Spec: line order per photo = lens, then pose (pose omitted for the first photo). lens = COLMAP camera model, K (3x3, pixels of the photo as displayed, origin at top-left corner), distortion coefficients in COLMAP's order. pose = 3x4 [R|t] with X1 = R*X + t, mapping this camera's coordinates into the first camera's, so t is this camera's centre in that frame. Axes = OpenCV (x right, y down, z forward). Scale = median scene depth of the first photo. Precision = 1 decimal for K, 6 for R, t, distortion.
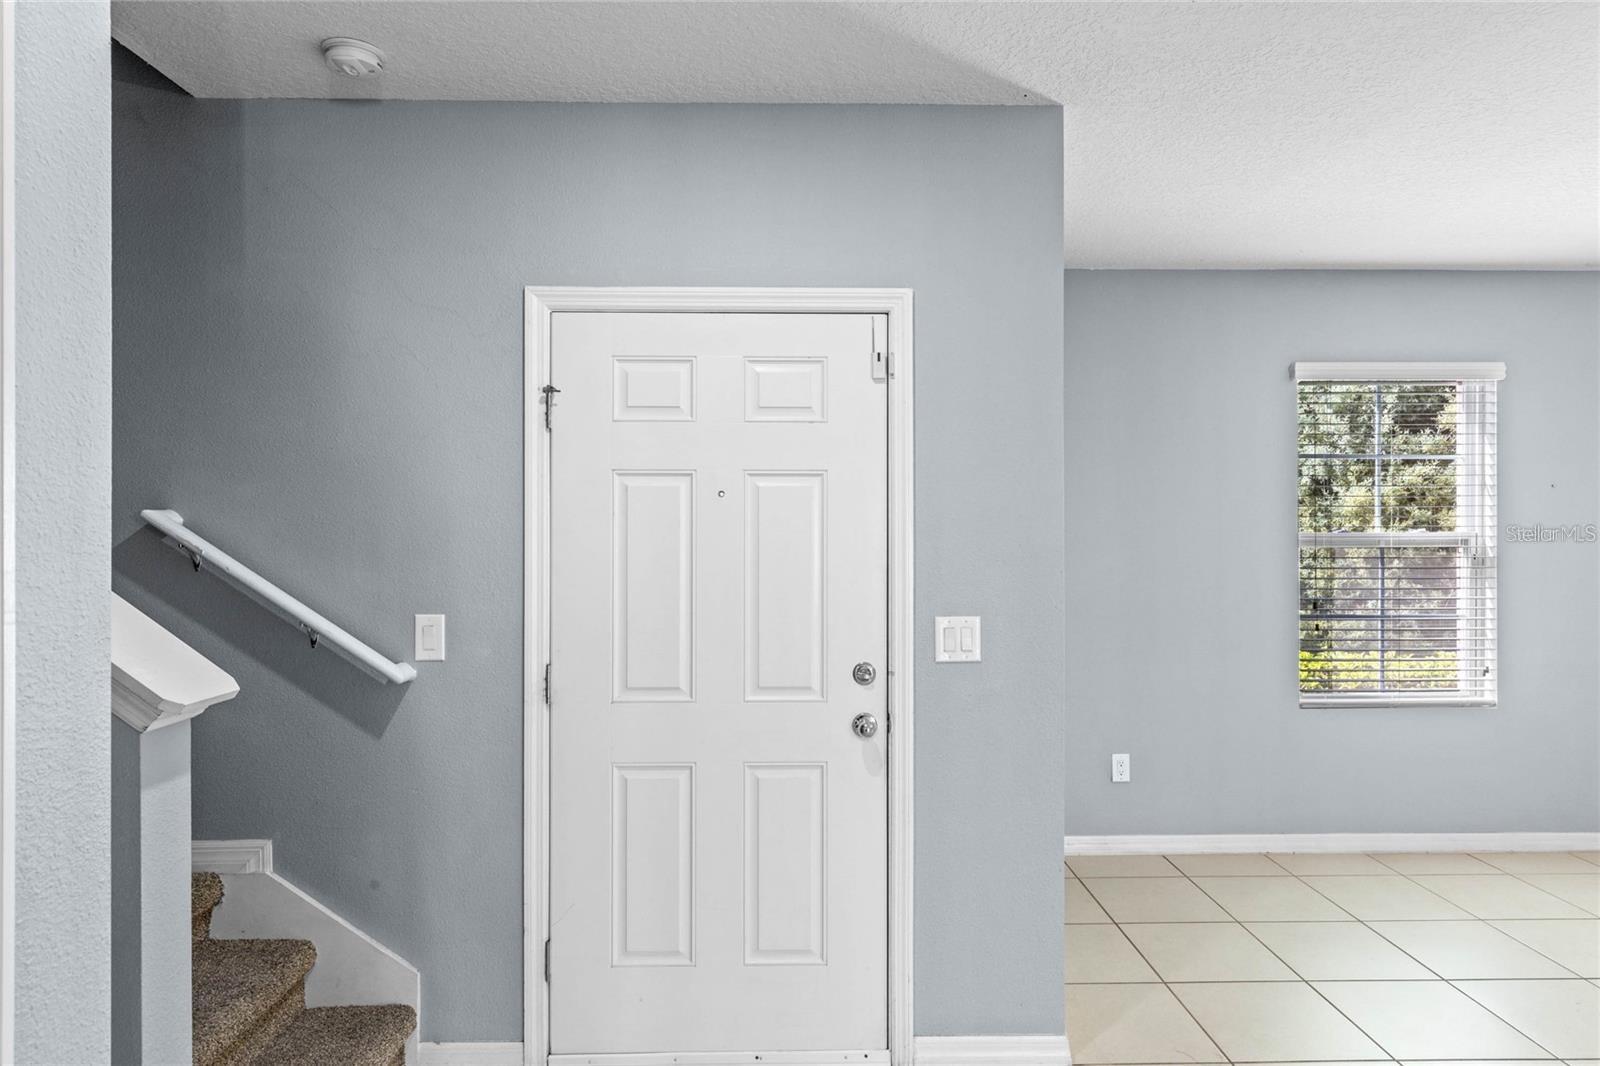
lens RADIAL K [[938.1, 0, 788.1], [0, 938.1, 534.8], [0, 0, 1]] dist [0.037591, 0.001001]
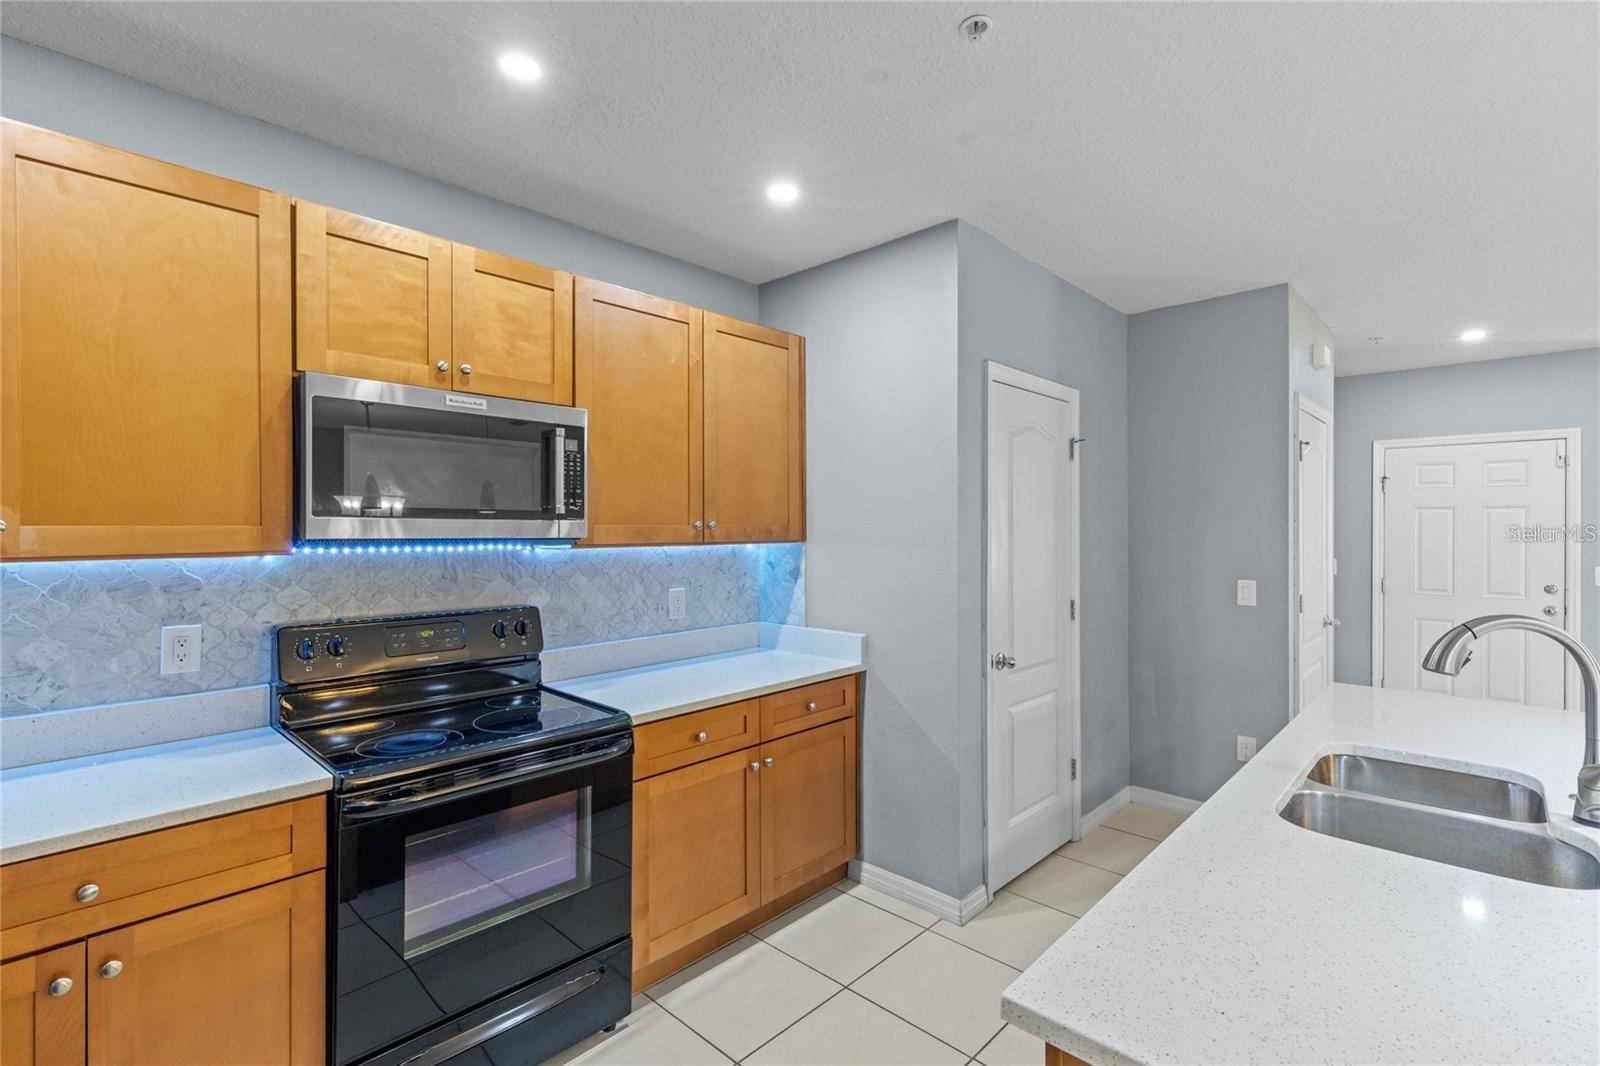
lens RADIAL K [[722.1, 0, 805.9], [0, 722.1, 532.8], [0, 0, 1]] dist [0.004416, 0.000377]
pose [[0.726353, 0.004833, -0.687304, -0.027432], [-0.005568, 0.999984, 0.001147, 0.011622], [0.687299, 0.002994, 0.726369, -1.658597]]
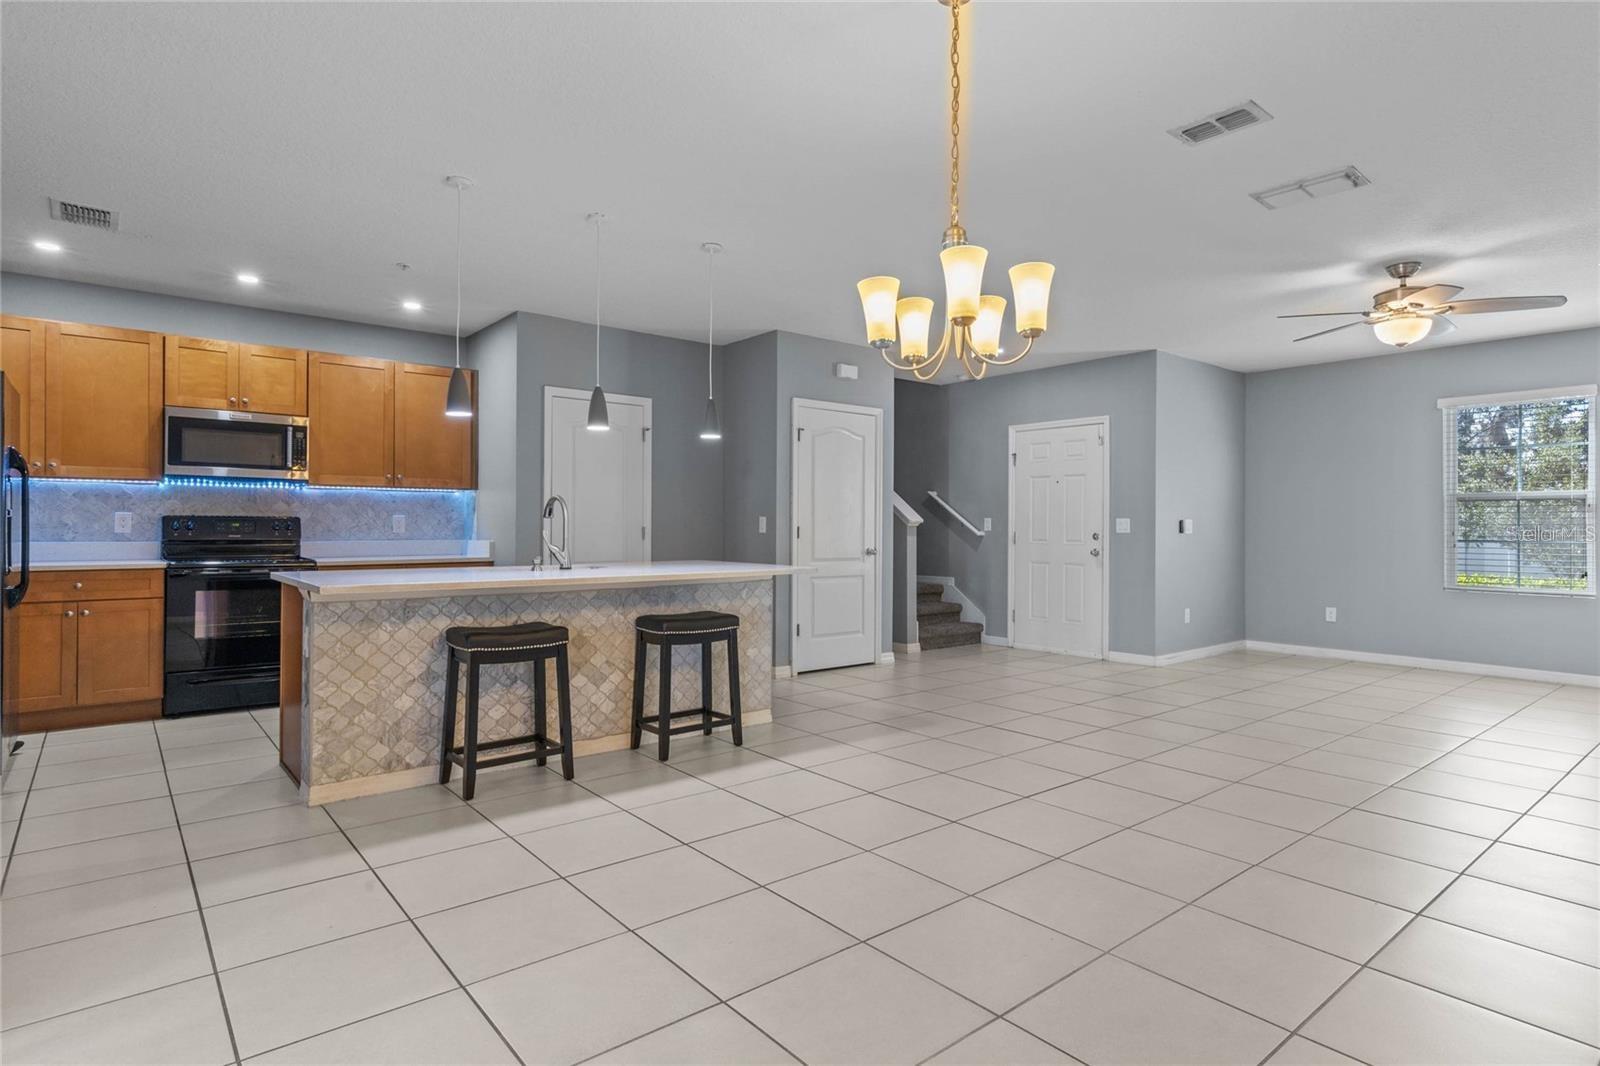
lens RADIAL K [[855.6, 0, 814.2], [0, 855.6, 526.6], [0, 0, 1]] dist [0.009821, -0.002087]
pose [[0.633578, 0.002639, -0.773675, 1.725131], [-0.011552, 0.999915, -0.006049, 0.142362], [0.773593, 0.012770, 0.633554, -1.581668]]
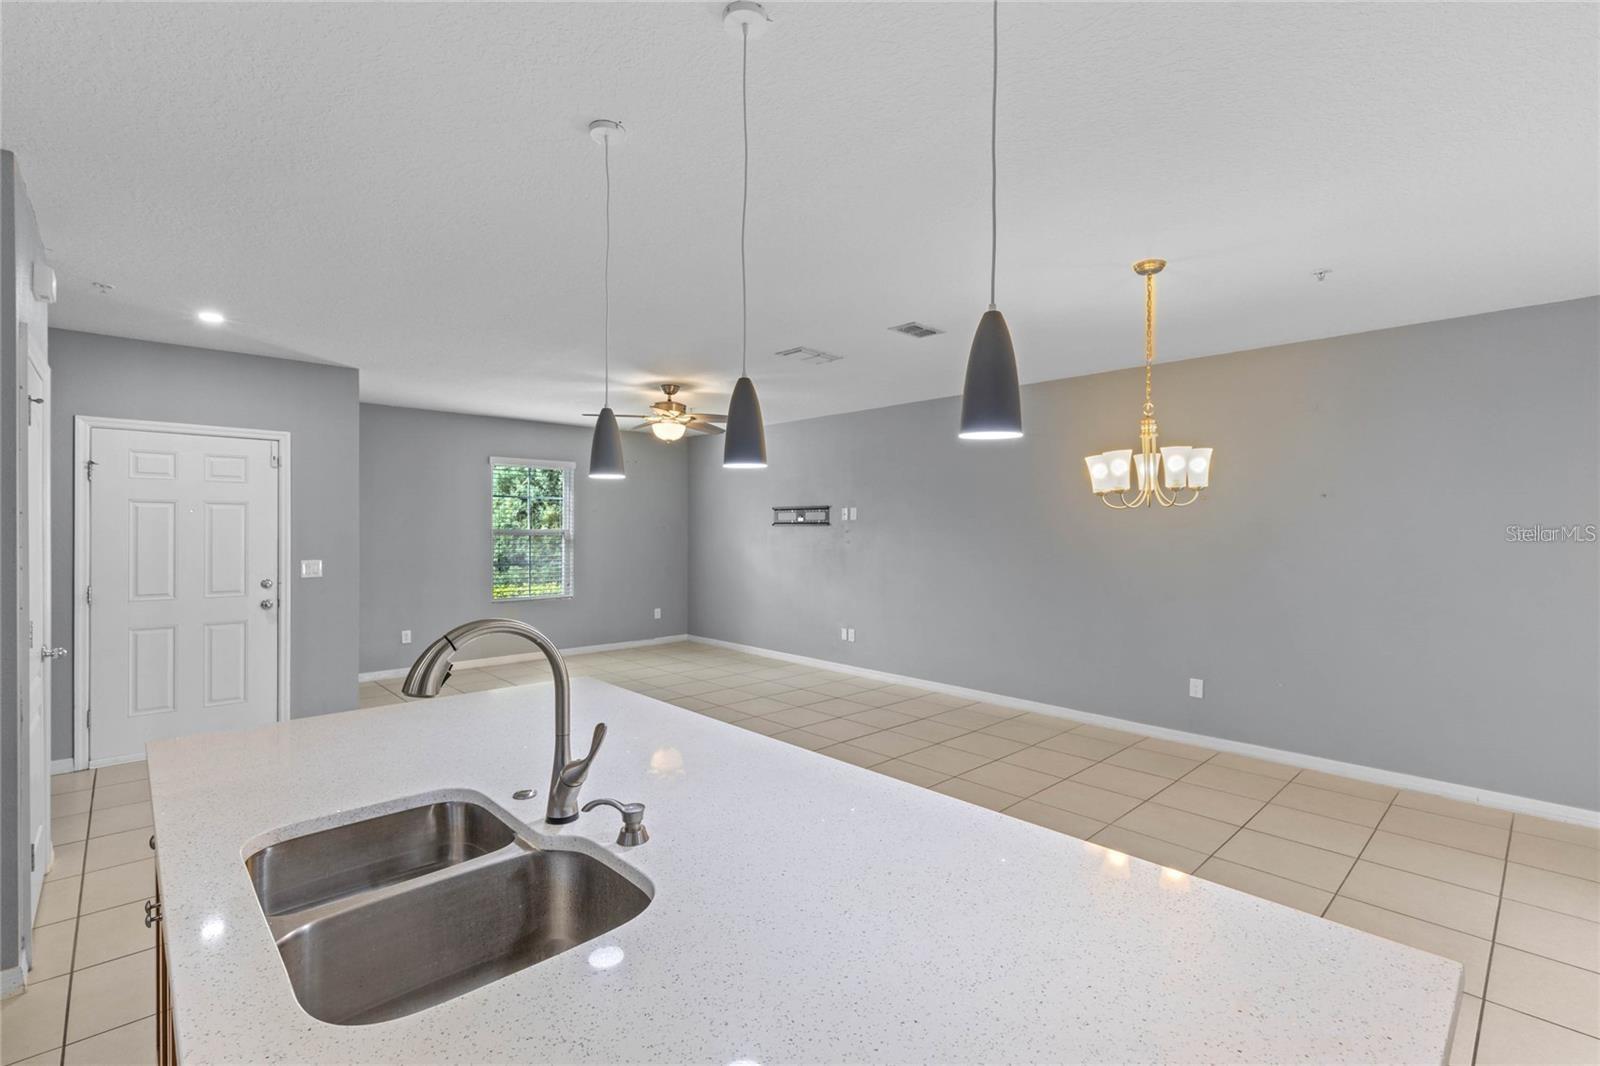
lens RADIAL K [[722.1, 0, 805.4], [0, 722.1, 526.7], [0, 0, 1]] dist [0.004416, 0.000377]
pose [[0.730747, 0.003939, 0.682637, -0.186939], [0.003851, 0.999944, -0.009893, 0.019998], [-0.682638, 0.009858, 0.730690, -1.388472]]
